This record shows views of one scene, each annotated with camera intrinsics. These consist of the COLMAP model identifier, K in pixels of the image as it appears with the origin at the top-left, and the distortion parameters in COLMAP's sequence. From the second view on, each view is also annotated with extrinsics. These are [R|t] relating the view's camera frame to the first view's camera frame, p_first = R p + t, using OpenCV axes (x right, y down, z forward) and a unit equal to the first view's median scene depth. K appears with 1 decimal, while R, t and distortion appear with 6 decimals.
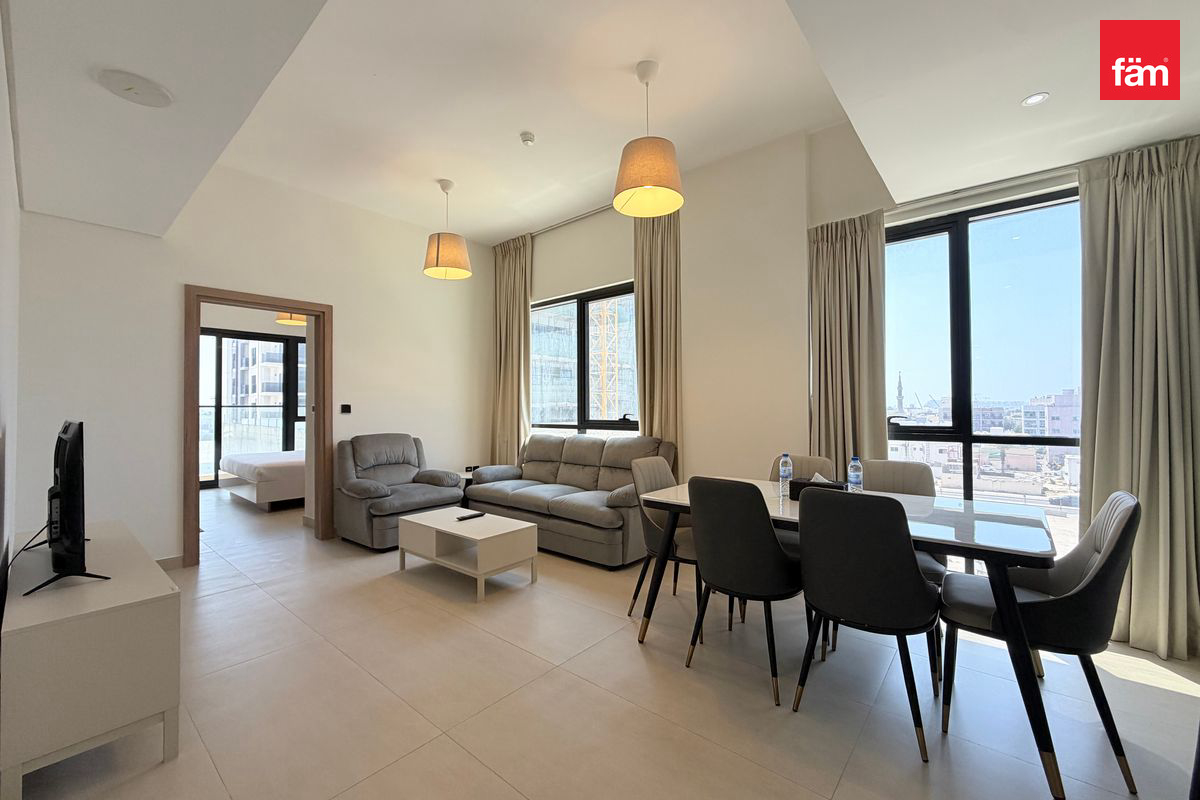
lens RADIAL K [[479.3, 0, 603.6], [0, 479.3, 403.8], [0, 0, 1]] dist [-0.004396, -0.000212]
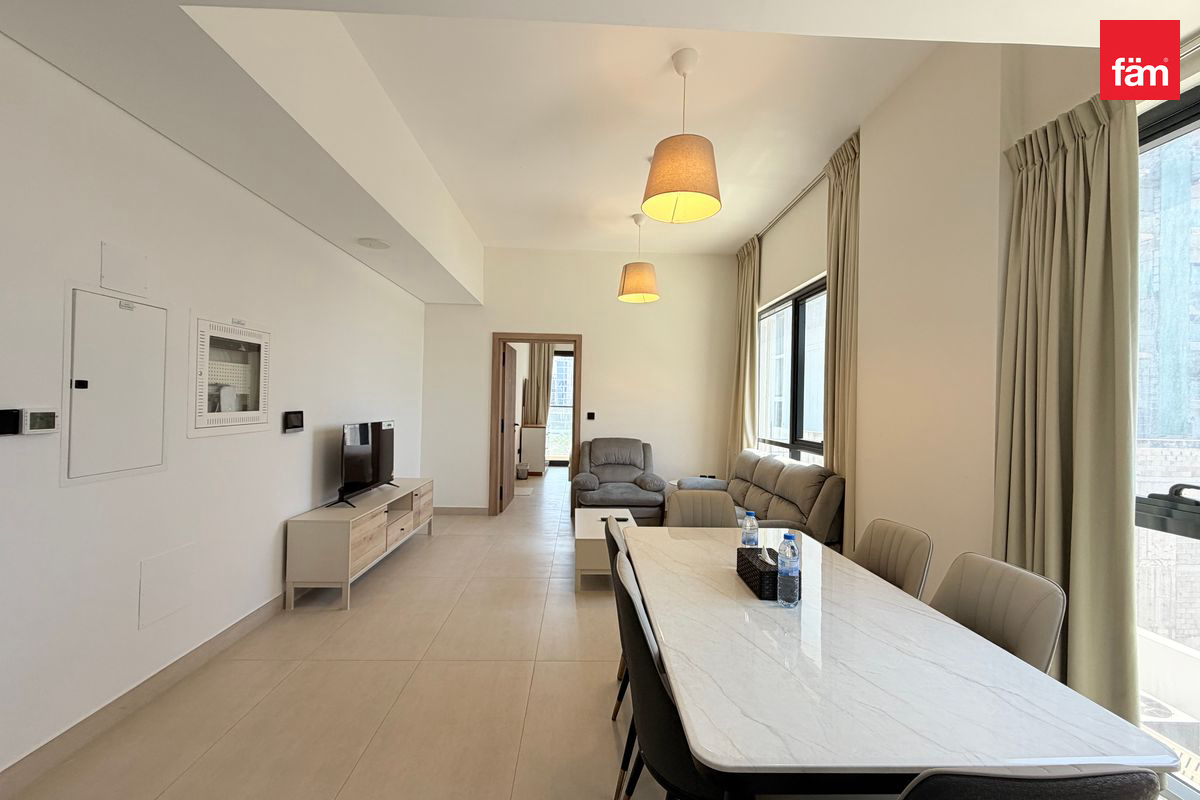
lens RADIAL K [[479.3, 0, 595.6], [0, 479.3, 406.1], [0, 0, 1]] dist [-0.004396, -0.000212]
pose [[0.676869, 0.024207, -0.735706, 0.371930], [-0.023359, 0.999662, 0.011401, -0.028525], [0.735733, 0.009468, 0.677206, 0.155930]]
